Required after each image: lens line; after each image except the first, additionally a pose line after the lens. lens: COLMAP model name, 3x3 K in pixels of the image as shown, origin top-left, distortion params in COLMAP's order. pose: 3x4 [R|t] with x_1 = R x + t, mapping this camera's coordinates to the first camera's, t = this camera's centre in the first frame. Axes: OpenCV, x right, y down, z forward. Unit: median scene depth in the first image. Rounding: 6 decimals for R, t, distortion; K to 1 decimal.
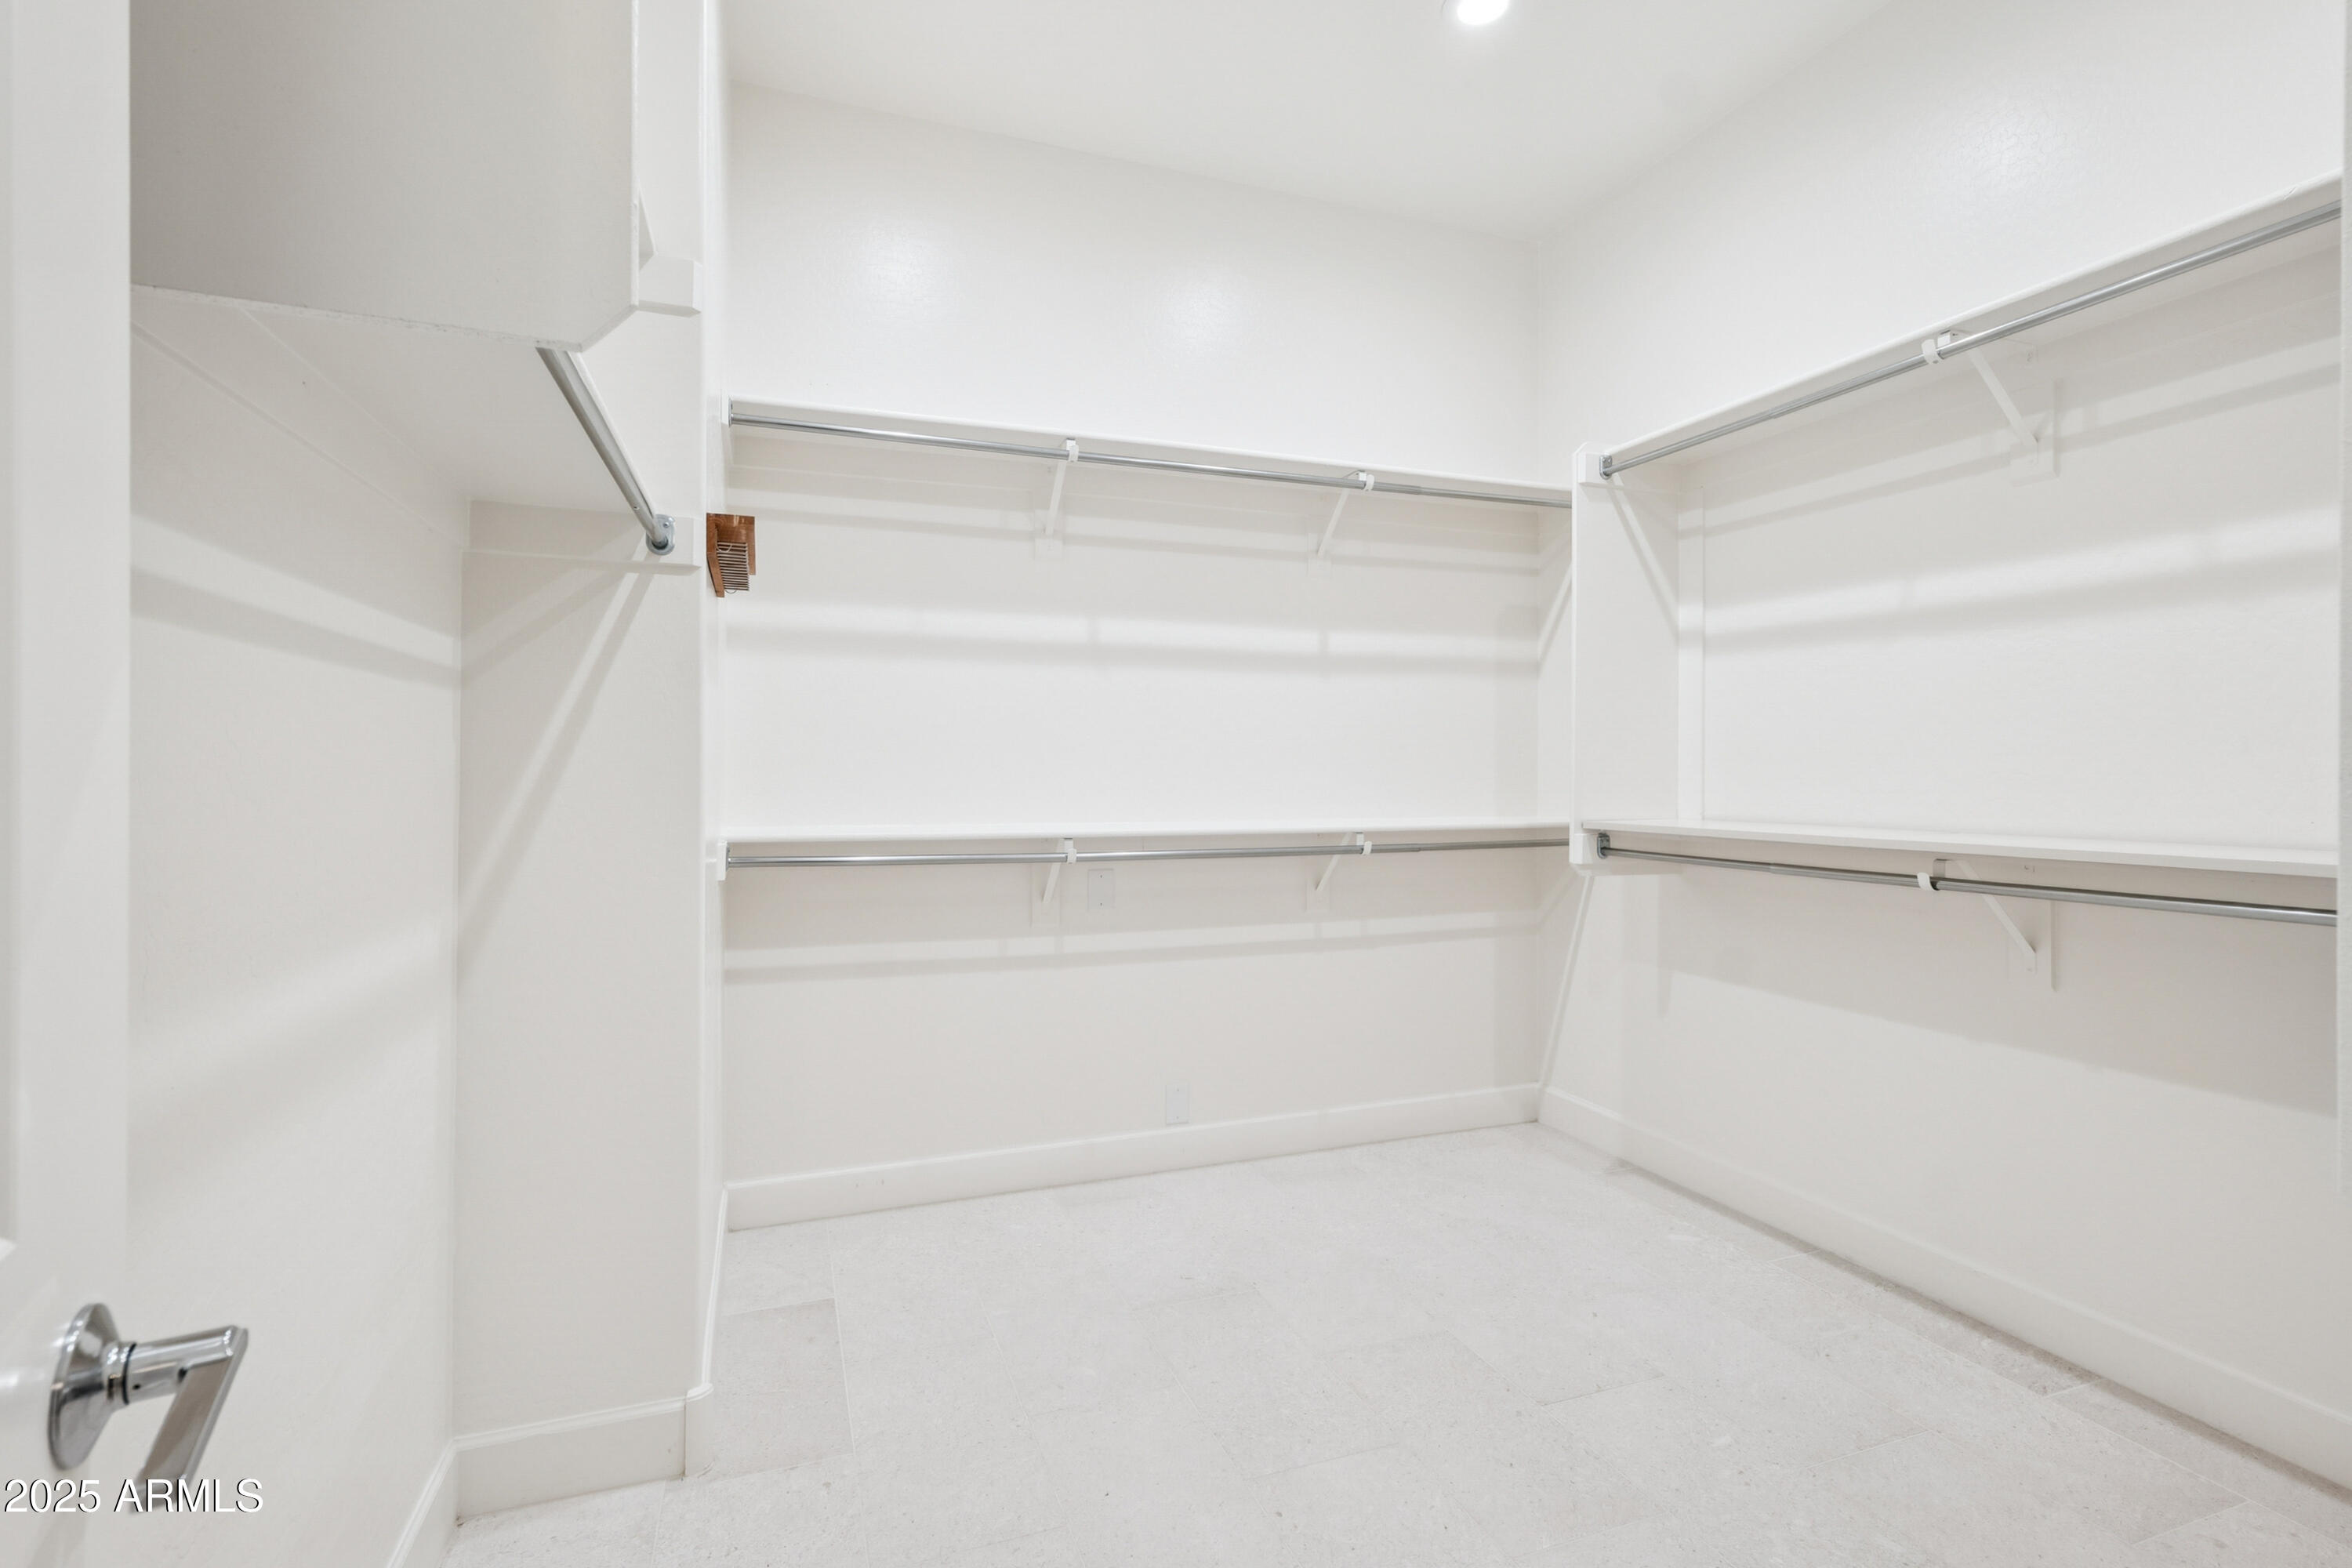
lens RADIAL K [[1077.4, 0, 1175.3], [0, 1077.4, 790.4], [0, 0, 1]] dist [0.002869, 0.000198]
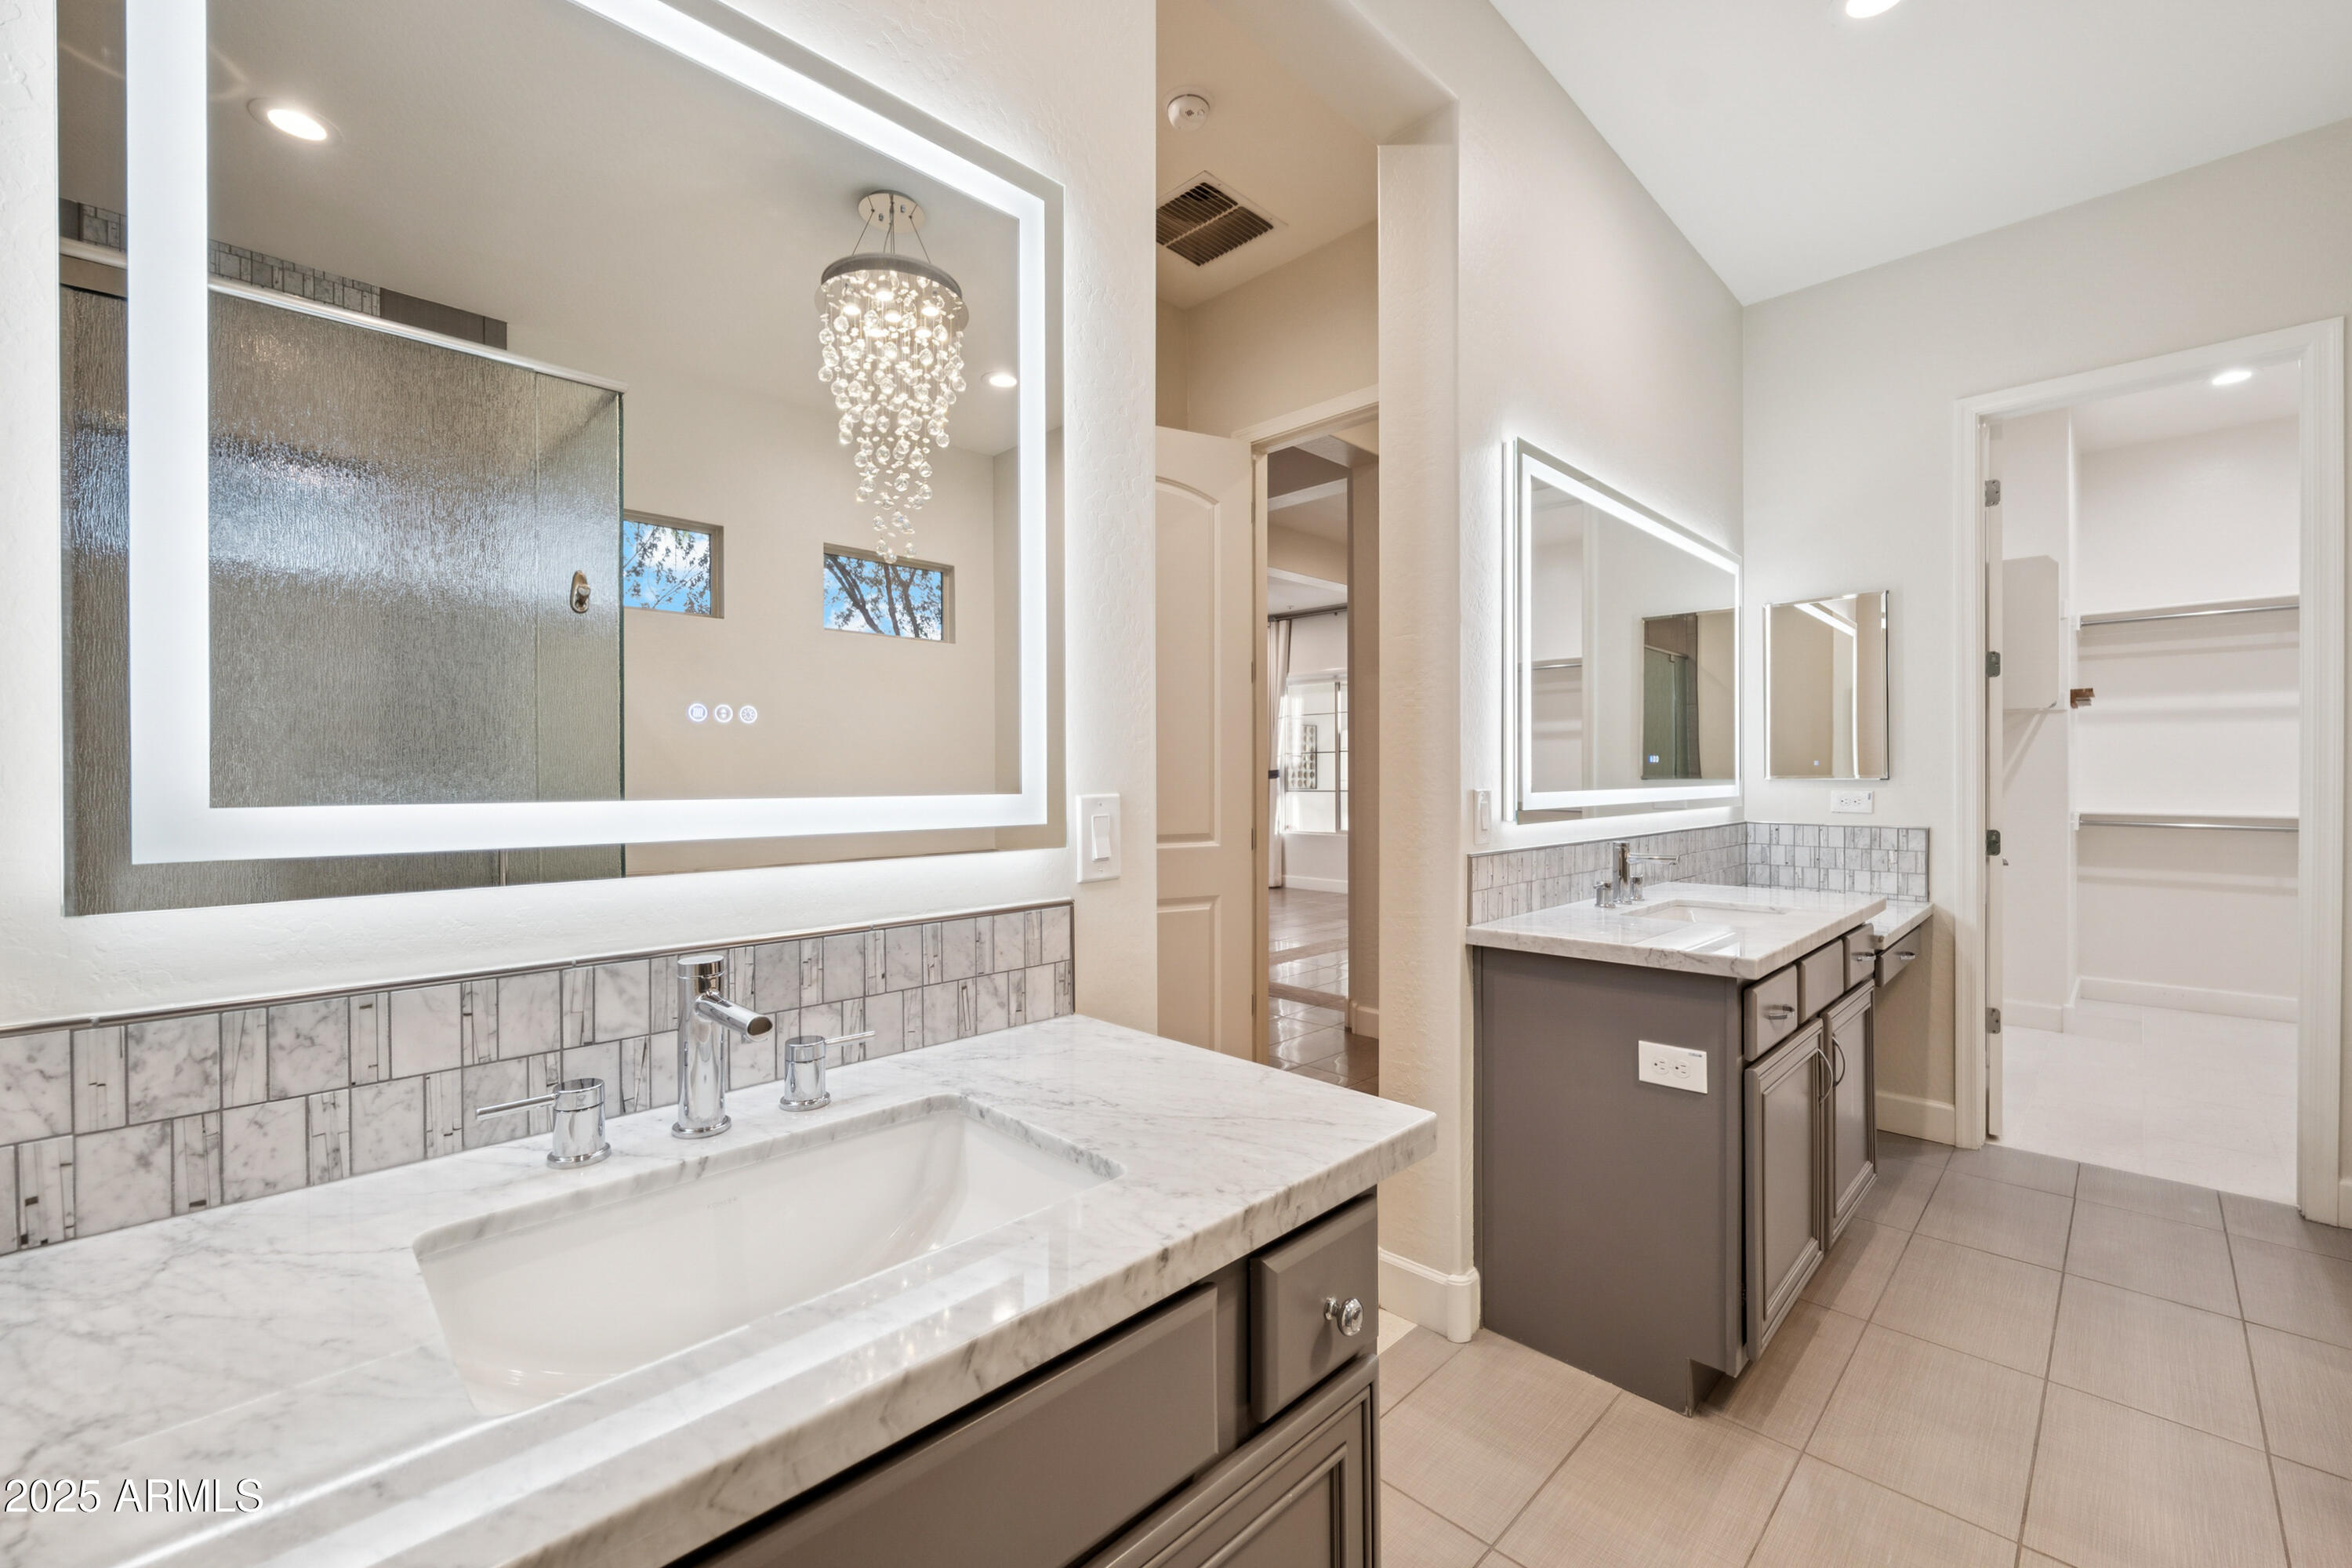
lens RADIAL K [[961.8, 0, 1175.4], [0, 961.8, 779.4], [0, 0, 1]] dist [-0.004762, -0.000021]
pose [[0.412131, 0.002185, -0.911122, 0.628763], [0.009025, 0.999938, 0.006480, -0.054665], [0.911080, -0.010893, 0.412085, -1.546985]]
